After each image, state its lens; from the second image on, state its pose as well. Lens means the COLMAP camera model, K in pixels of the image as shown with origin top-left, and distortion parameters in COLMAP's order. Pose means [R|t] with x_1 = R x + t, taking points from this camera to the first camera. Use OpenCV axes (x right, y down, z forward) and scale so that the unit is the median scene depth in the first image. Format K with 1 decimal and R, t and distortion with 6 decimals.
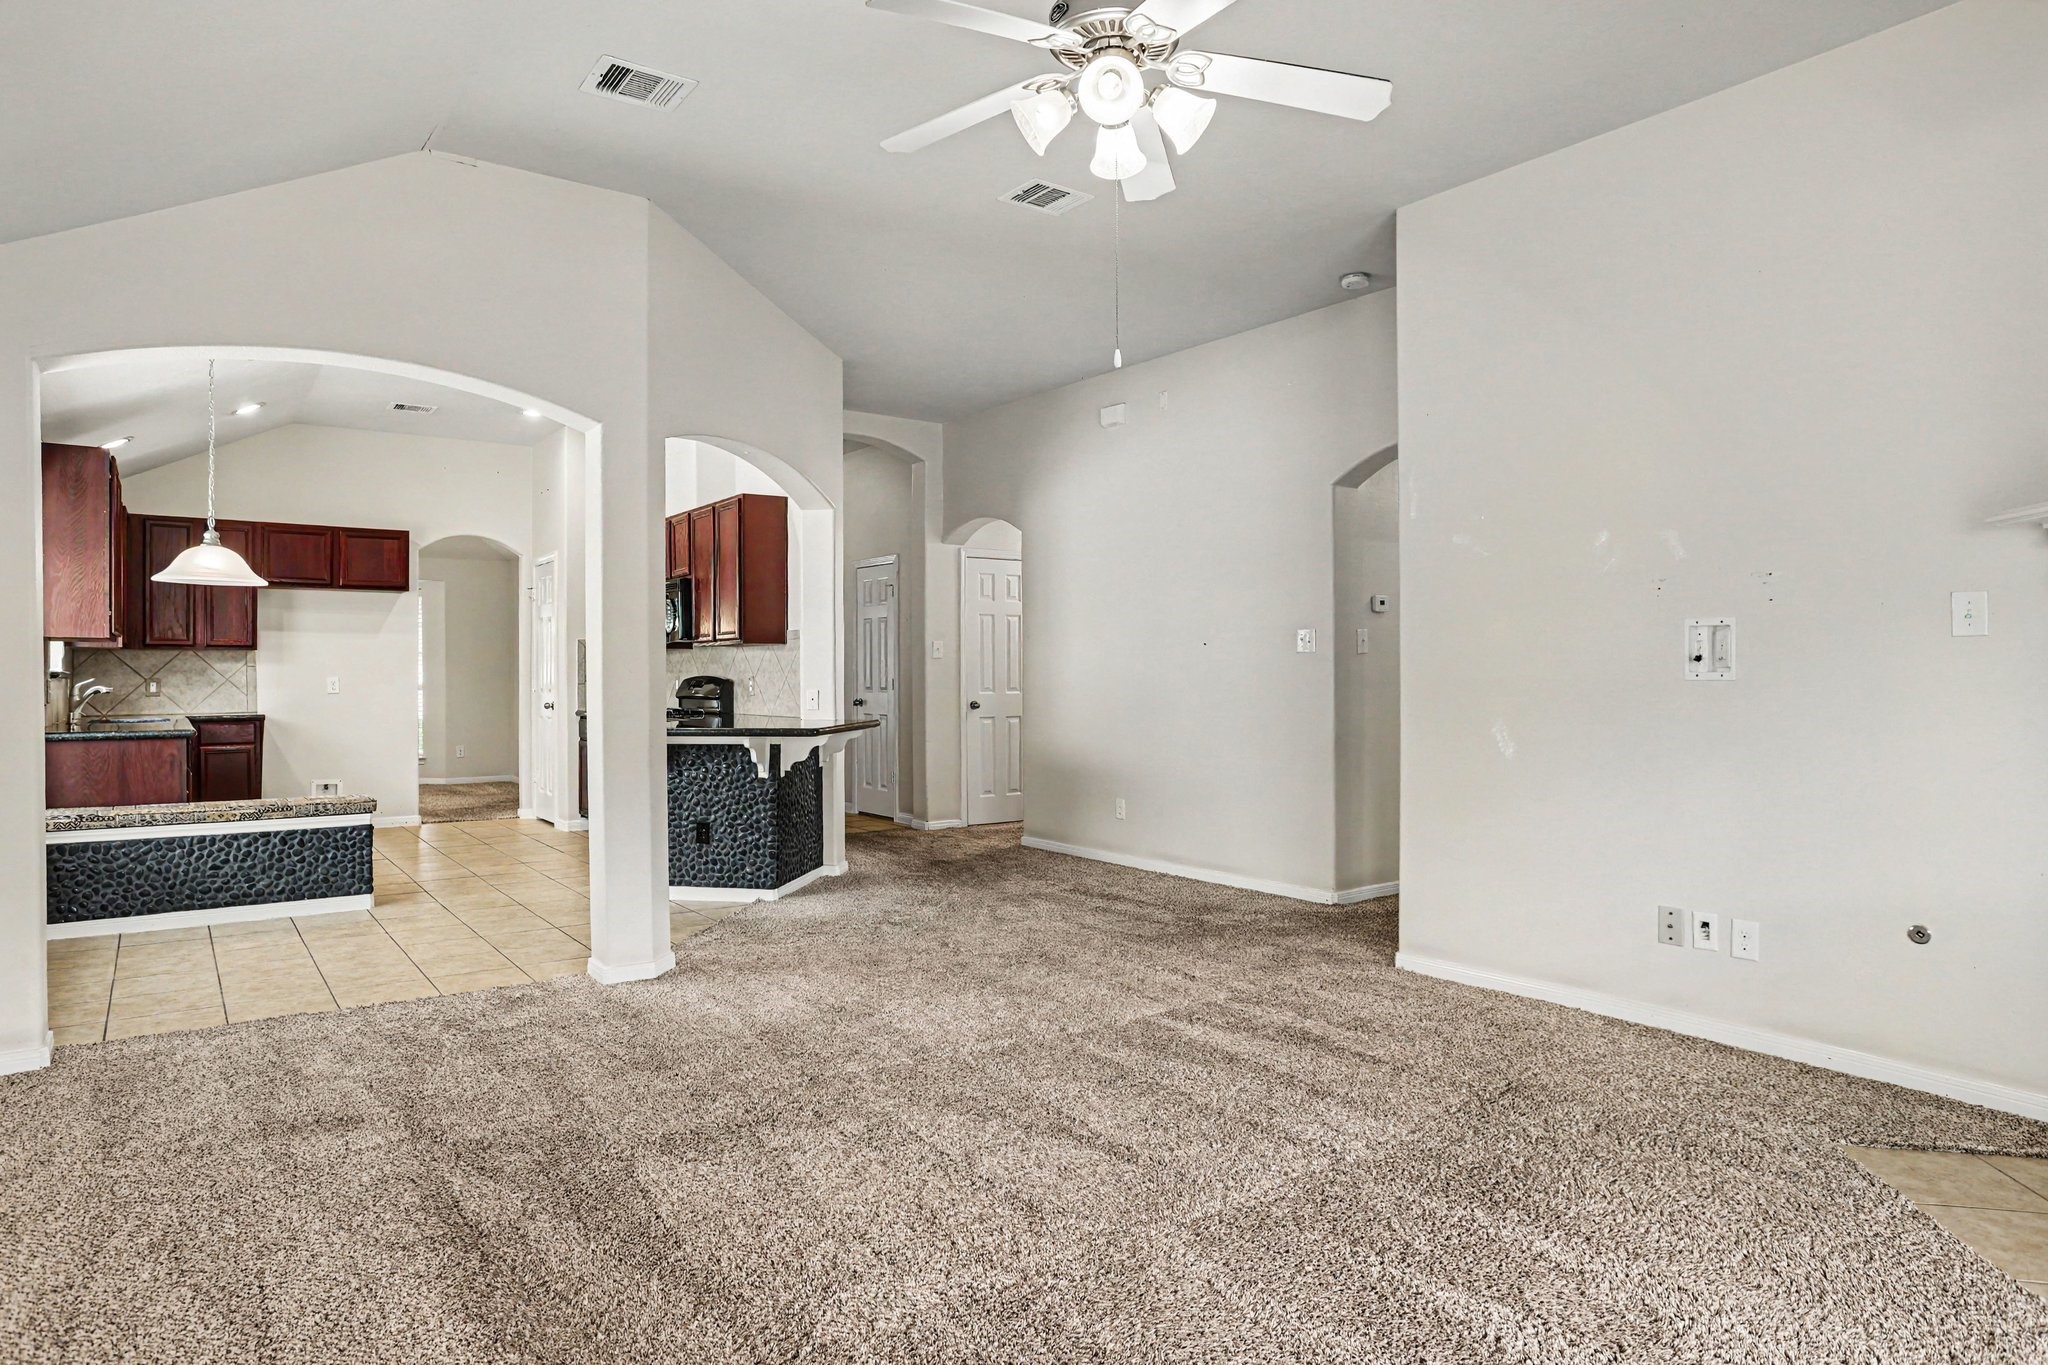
lens RADIAL K [[1218.3, 0, 1036.5], [0, 1218.3, 675.8], [0, 0, 1]] dist [-0.067195, 0.041593]
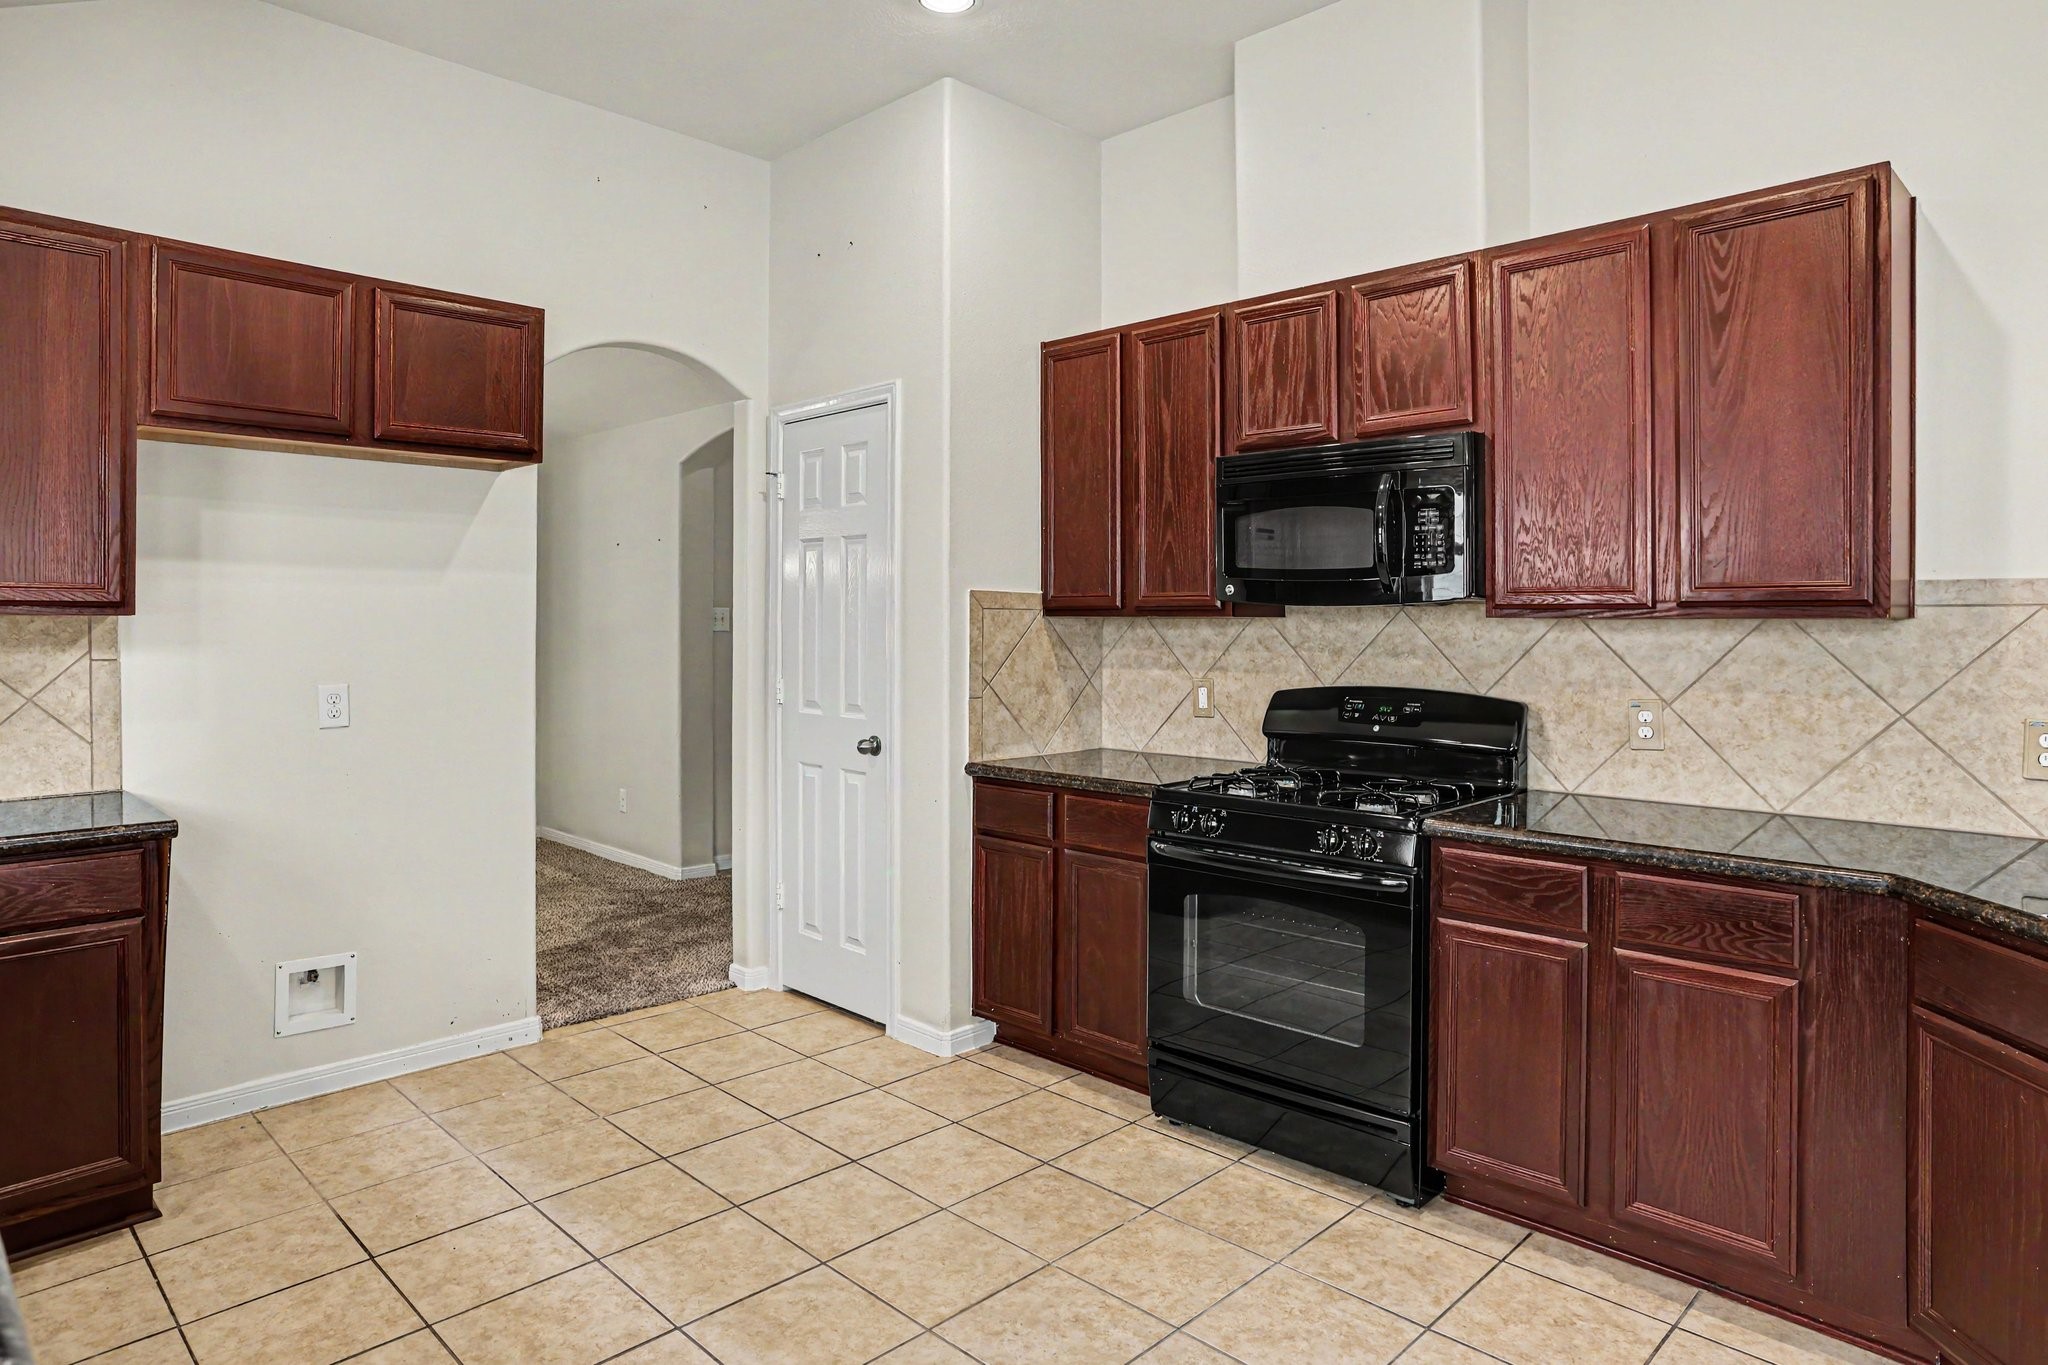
lens RADIAL K [[1198.7, 0, 1023.8], [0, 1198.7, 618.4], [0, 0, 1]] dist [-0.050067, 0.027642]
pose [[0.987949, 0.005212, 0.154692, -0.628049], [-0.004983, 0.999986, -0.001869, -0.029257], [-0.154700, 0.001075, 0.987961, 0.870900]]
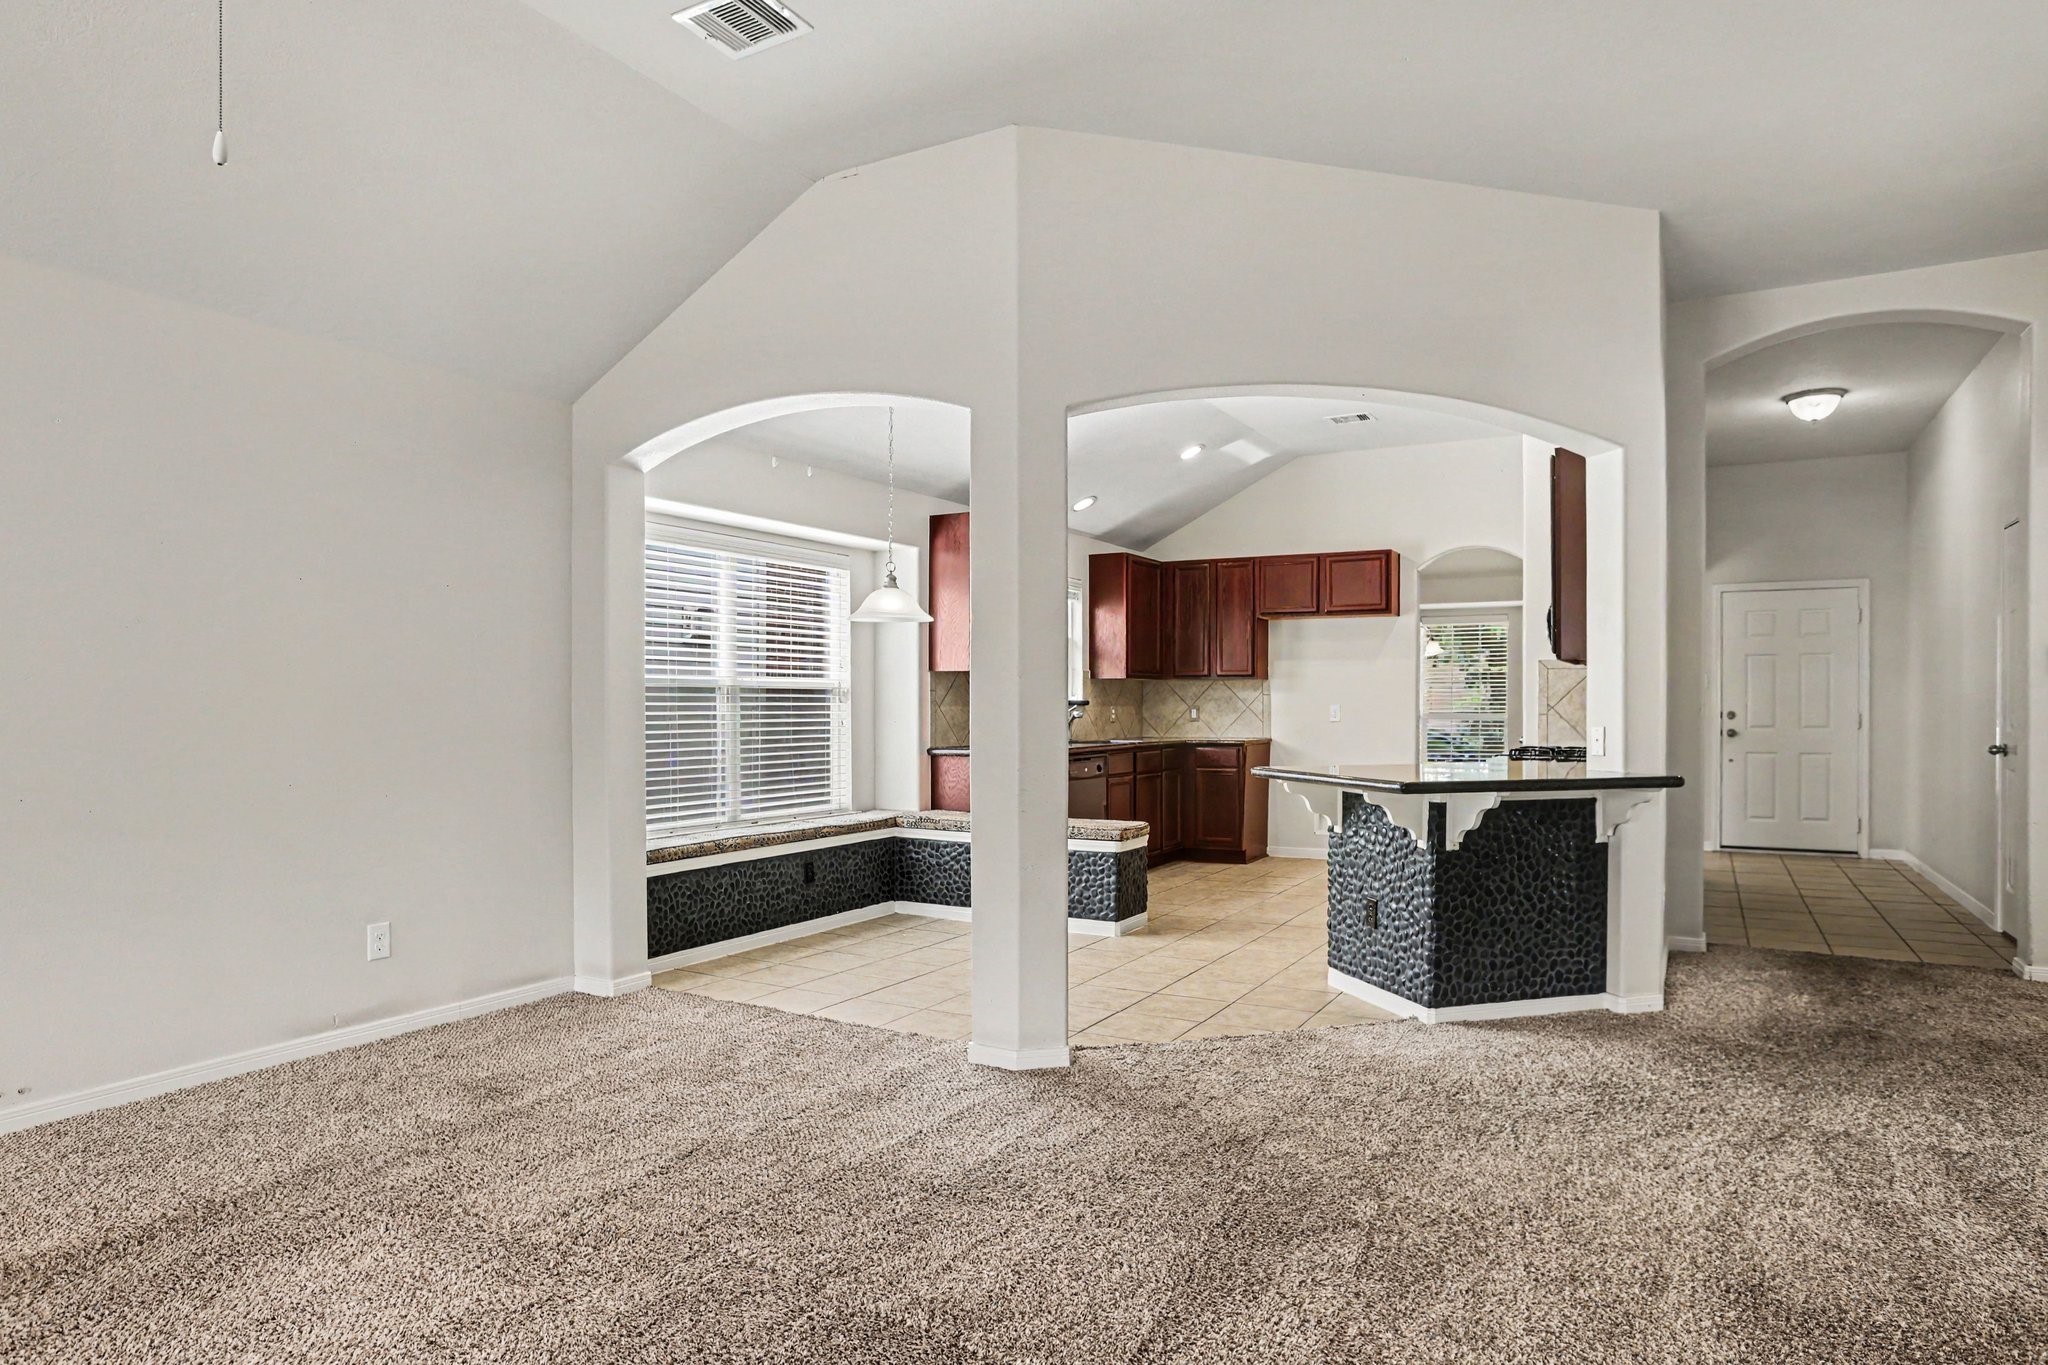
lens RADIAL K [[1218.3, 0, 1015.3], [0, 1218.3, 700.7], [0, 0, 1]] dist [-0.067195, 0.041593]
pose [[0.397057, -0.000654, -0.917794, 0.336533], [-0.002898, 0.999994, -0.001967, 0.000297], [0.917789, 0.003441, 0.397053, 0.519873]]
